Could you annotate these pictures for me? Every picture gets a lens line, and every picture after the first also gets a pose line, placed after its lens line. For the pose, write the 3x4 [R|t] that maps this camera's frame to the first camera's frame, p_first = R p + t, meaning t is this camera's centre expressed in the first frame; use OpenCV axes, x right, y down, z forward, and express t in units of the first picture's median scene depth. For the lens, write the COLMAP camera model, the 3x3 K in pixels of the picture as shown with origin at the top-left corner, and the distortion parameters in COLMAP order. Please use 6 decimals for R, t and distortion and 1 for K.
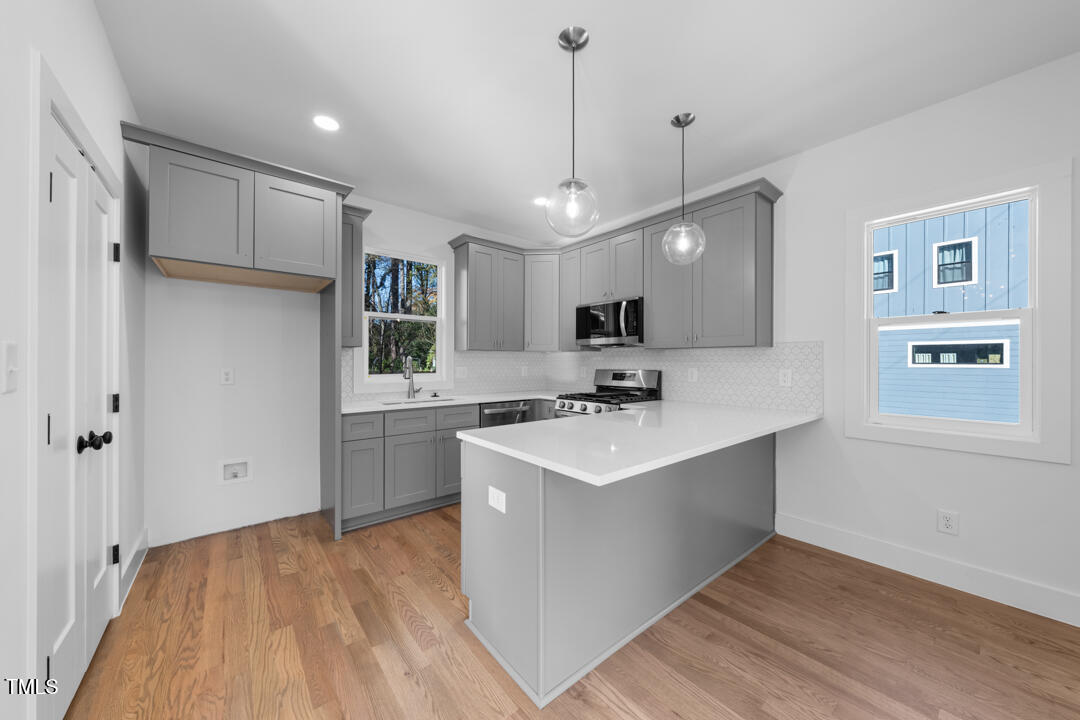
lens RADIAL K [[376.9, 0, 542.9], [0, 376.9, 361.4], [0, 0, 1]] dist [-0.001776, -0.000105]
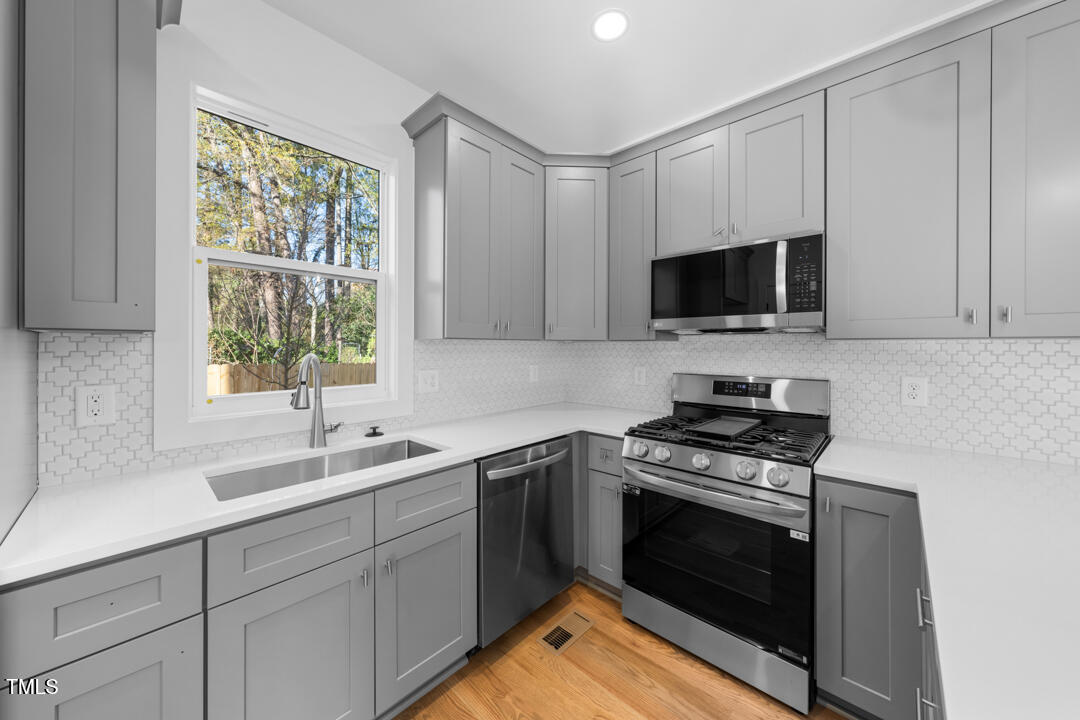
lens RADIAL K [[370.0, 0, 542.1], [0, 370.0, 346.2], [0, 0, 1]] dist [-0.000601, -0.000016]
pose [[0.990563, 0.000601, 0.137055, -0.135839], [-0.000773, 0.999999, 0.001208, -0.020599], [-0.137054, -0.001302, 0.990563, 0.493748]]
